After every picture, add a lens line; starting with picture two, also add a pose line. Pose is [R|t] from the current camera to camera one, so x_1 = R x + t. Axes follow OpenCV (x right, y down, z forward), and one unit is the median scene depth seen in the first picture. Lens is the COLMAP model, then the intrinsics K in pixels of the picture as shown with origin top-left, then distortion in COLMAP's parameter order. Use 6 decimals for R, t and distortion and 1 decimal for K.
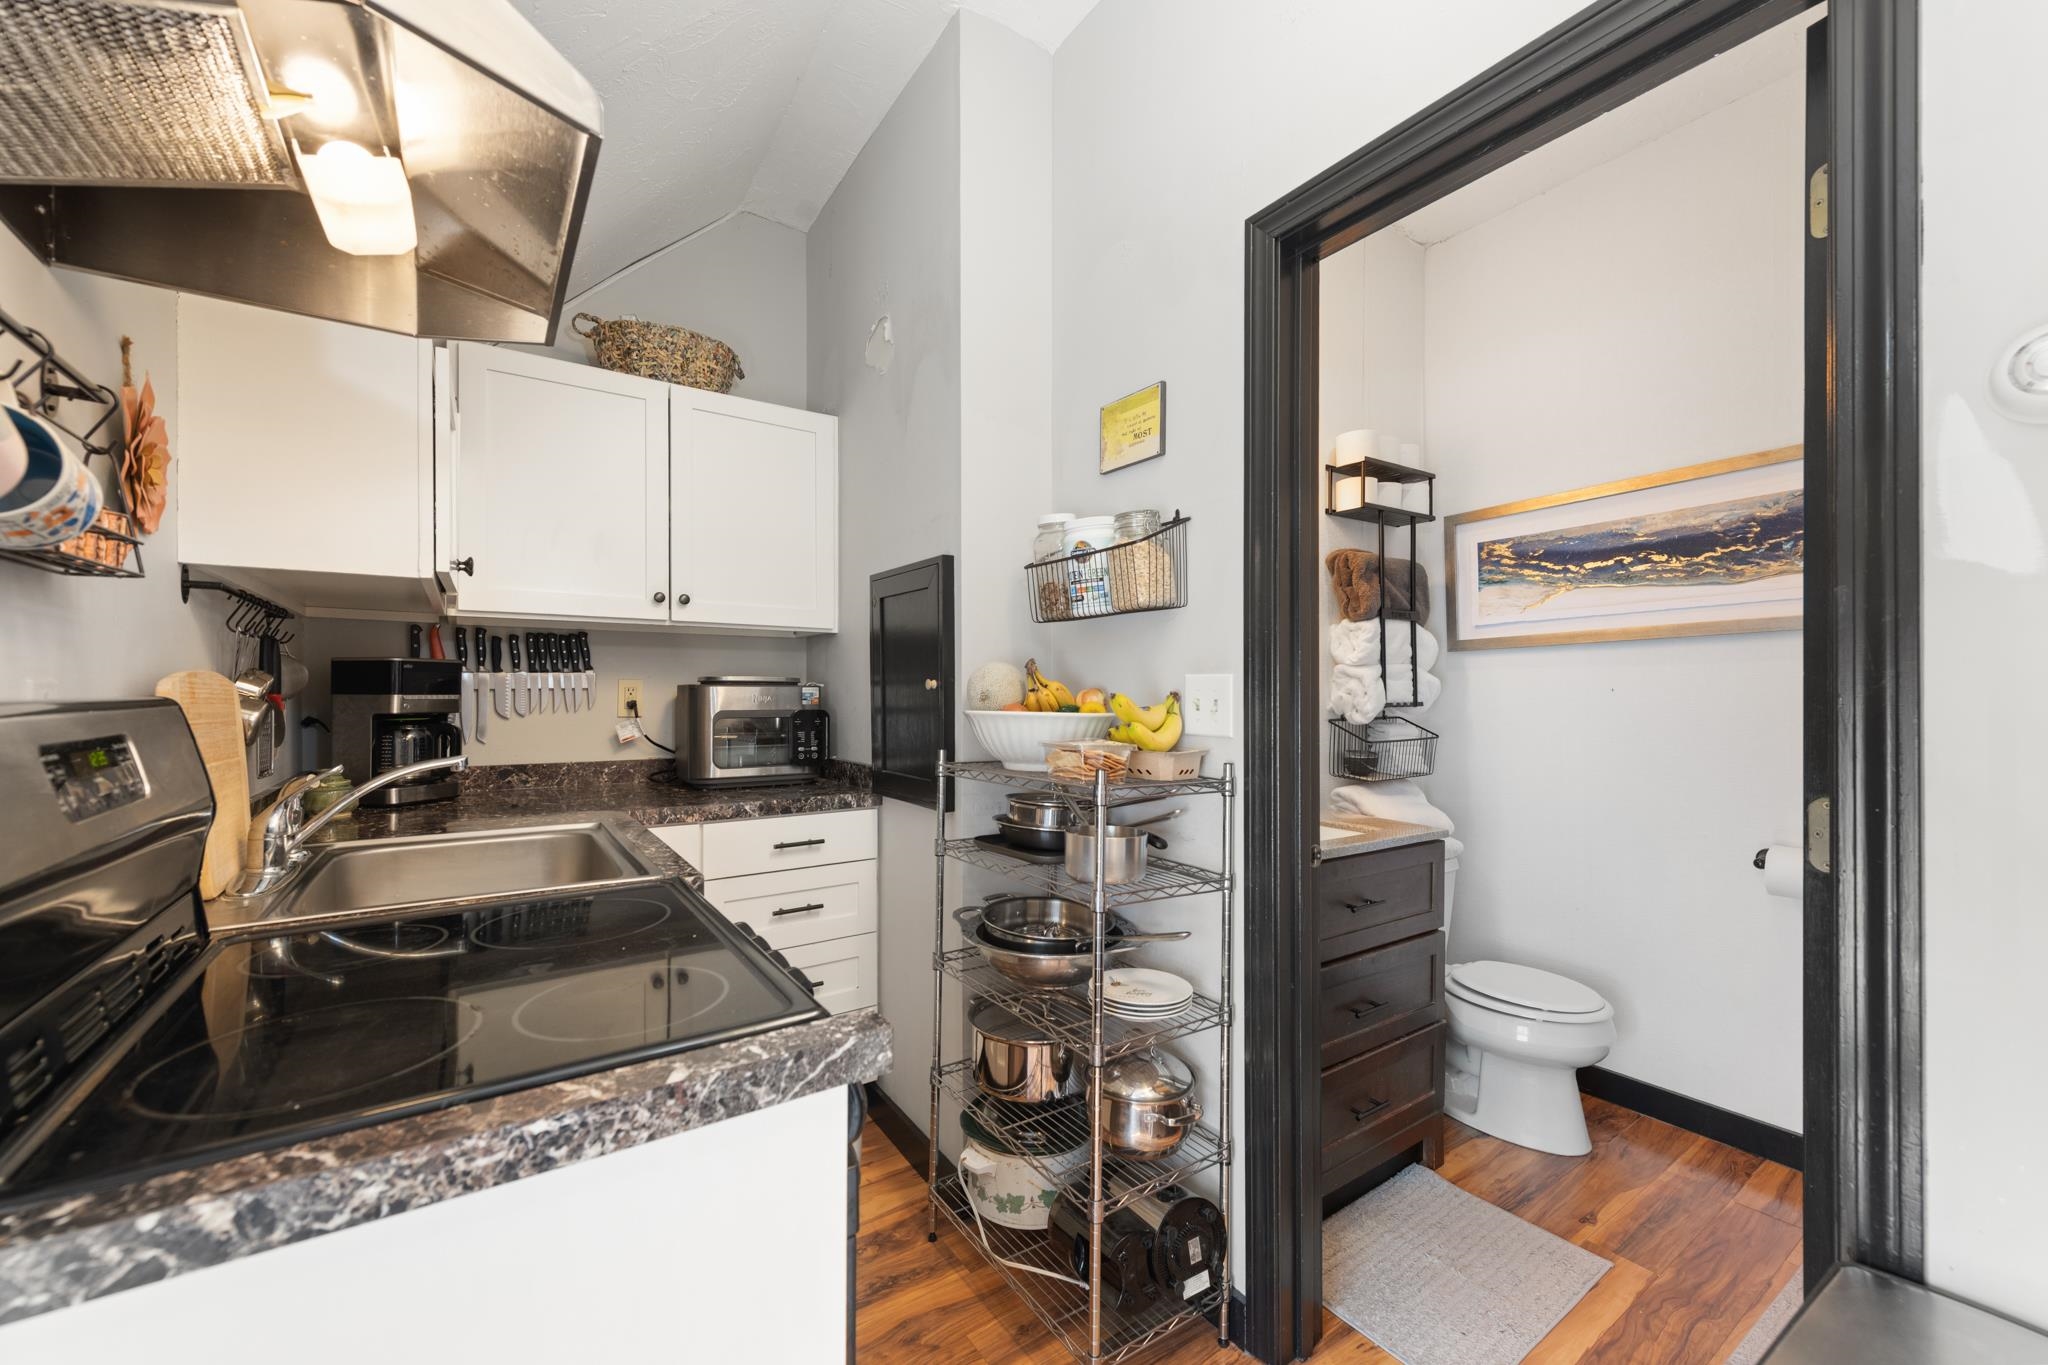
lens RADIAL K [[819.6, 0, 1027.5], [0, 819.6, 691.5], [0, 0, 1]] dist [0.021903, -0.006700]
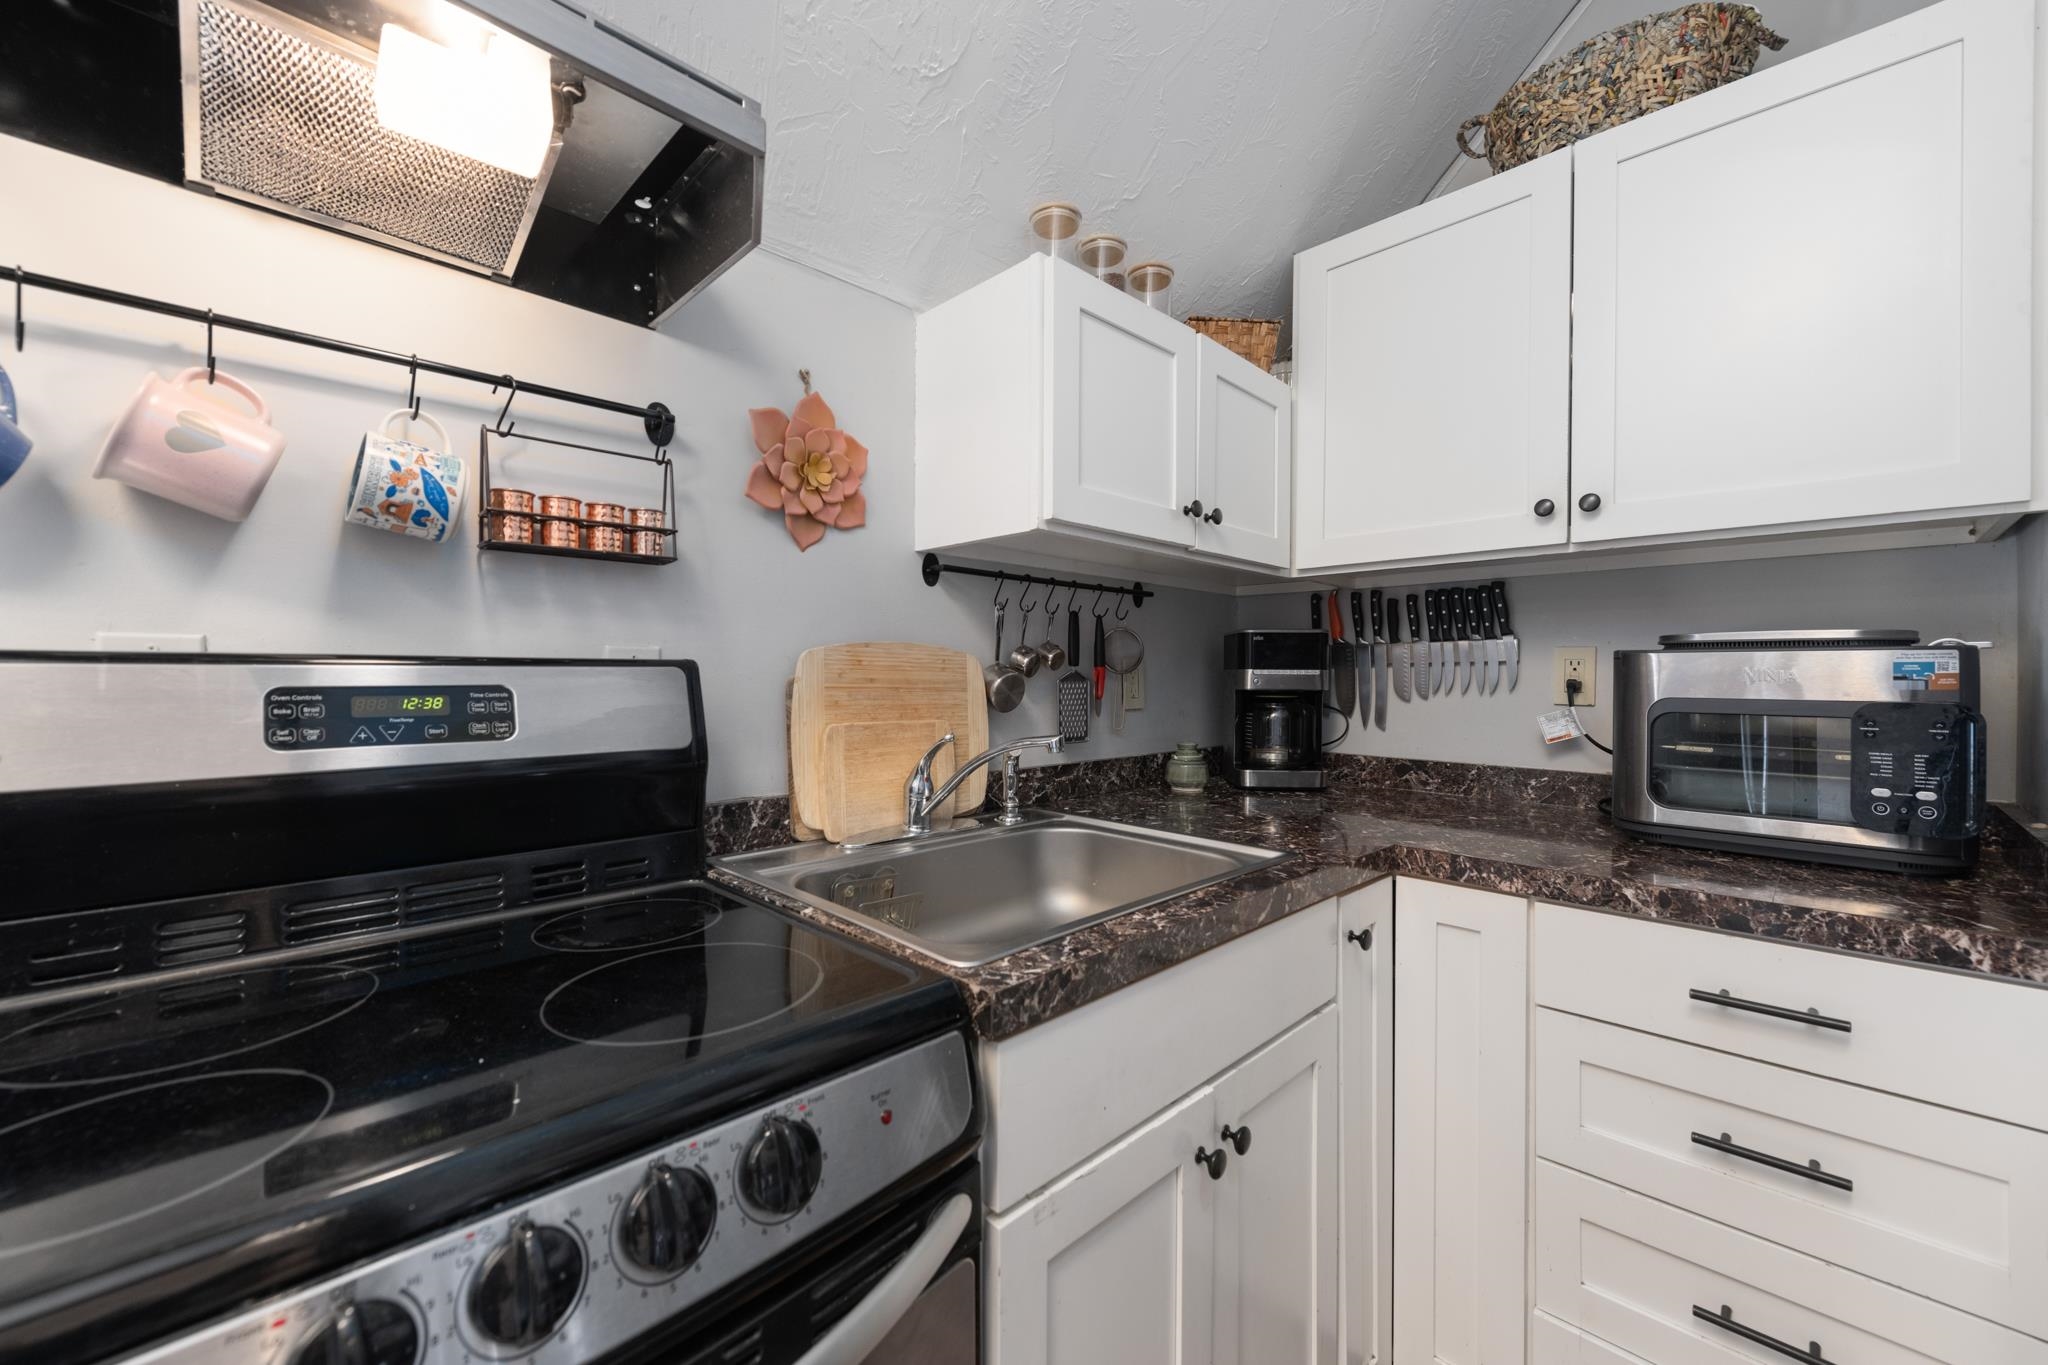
lens RADIAL K [[799.4, 0, 1027.8], [0, 799.4, 676.0], [0, 0, 1]] dist [0.007378, -0.000498]
pose [[0.183672, -0.000790, -0.982987, 0.084383], [-0.004143, 0.999990, -0.001578, 0.016046], [0.982979, 0.004362, 0.183667, 0.682055]]
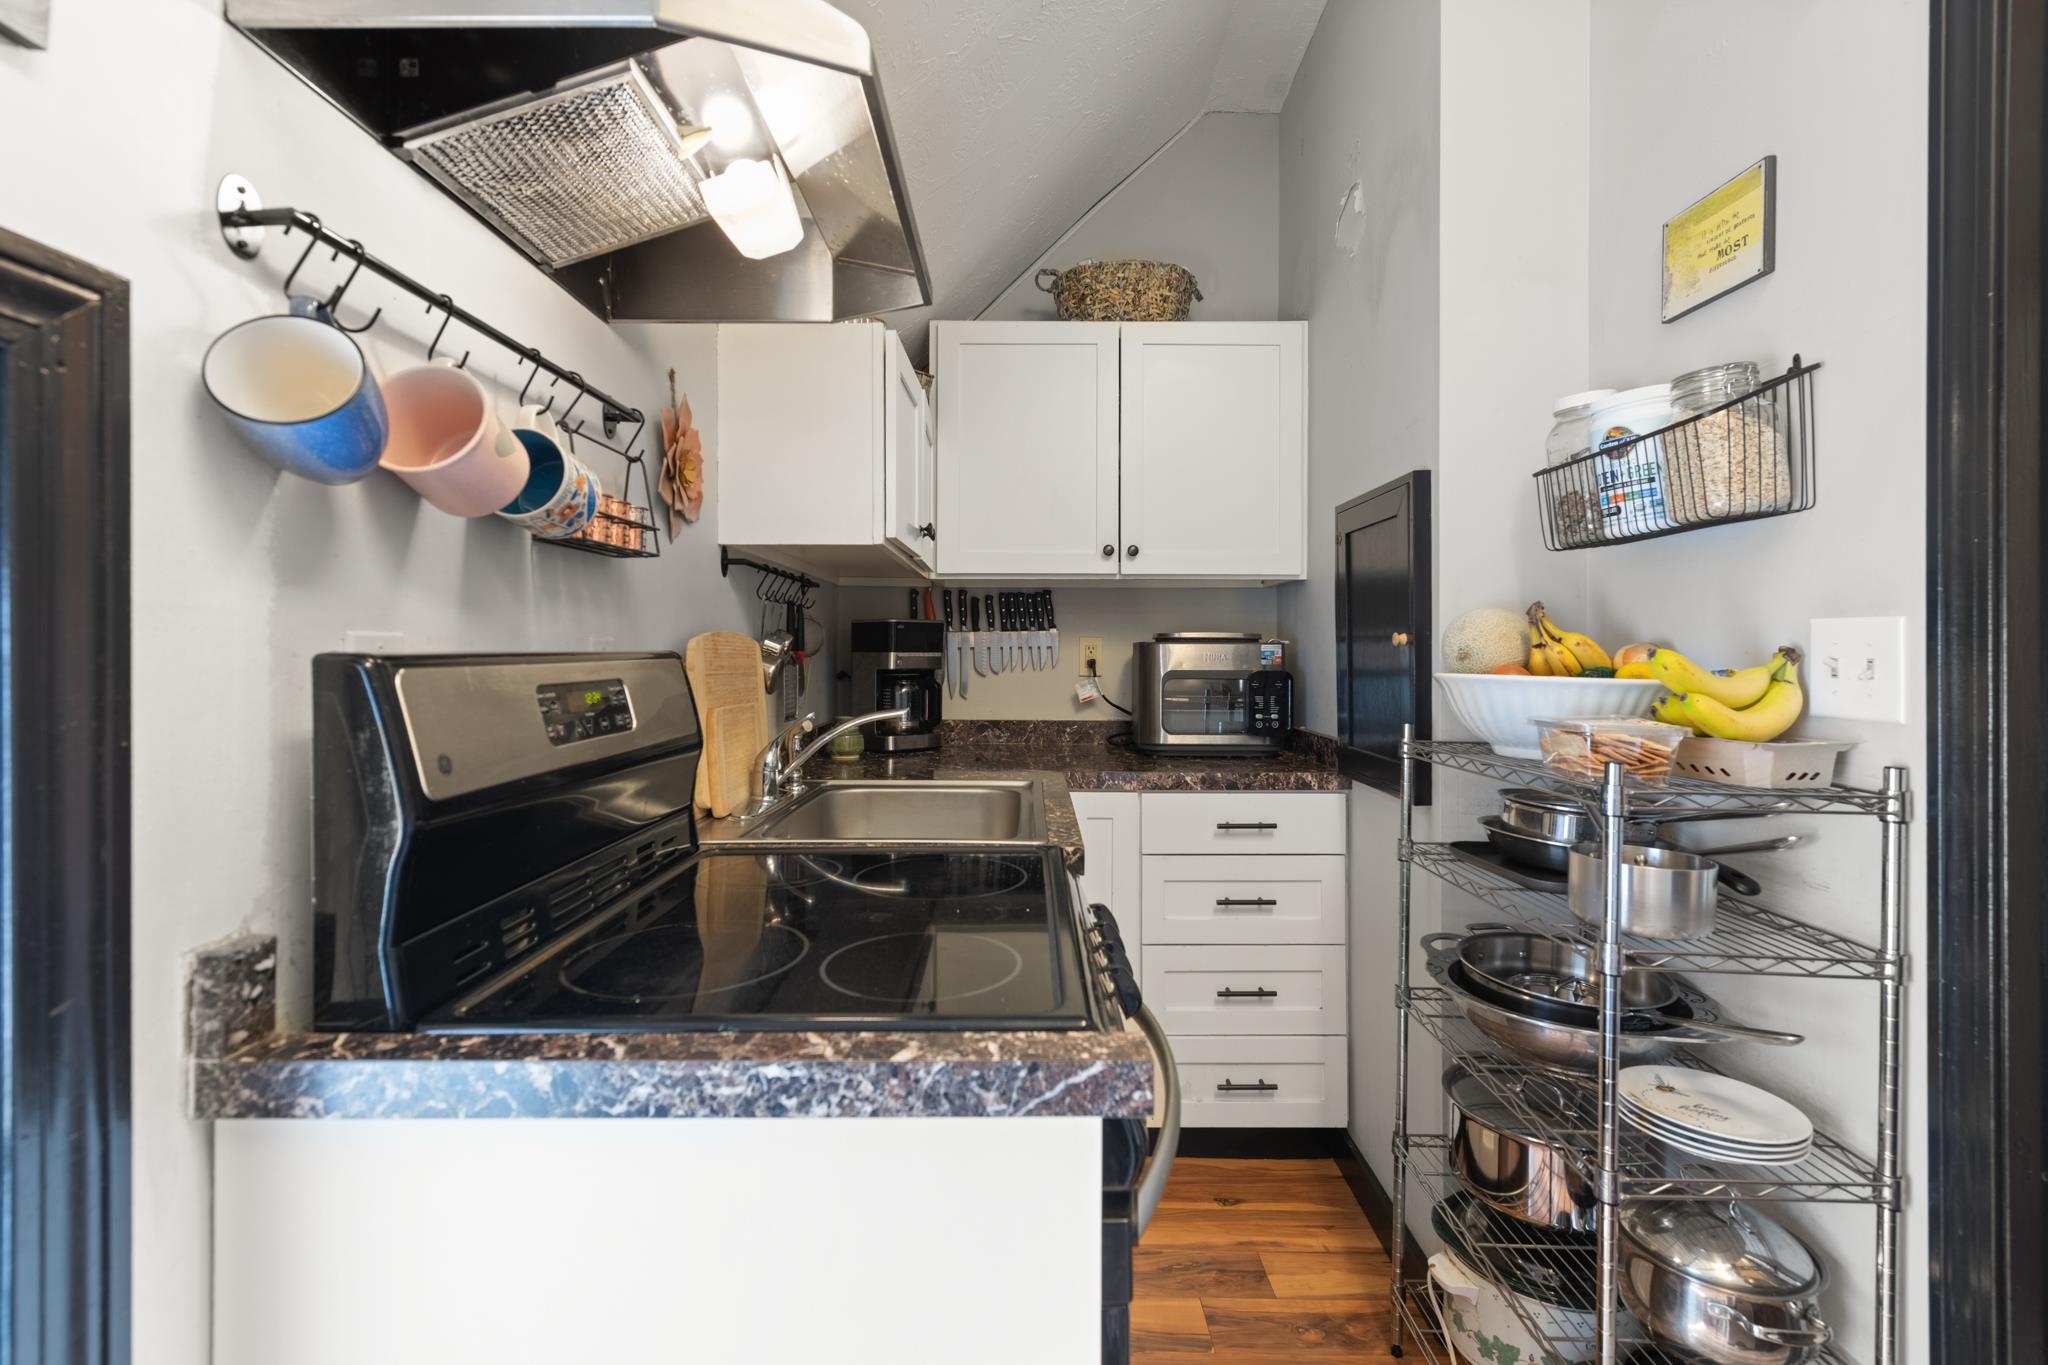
lens RADIAL K [[931.9, 0, 1020.6], [0, 931.9, 652.9], [0, 0, 1]] dist [0.028637, -0.011297]
pose [[0.825161, 0.000278, -0.564897, 0.100778], [0.000154, 1.000000, 0.000717, 0.004195], [0.564898, -0.000678, 0.825161, 0.073459]]
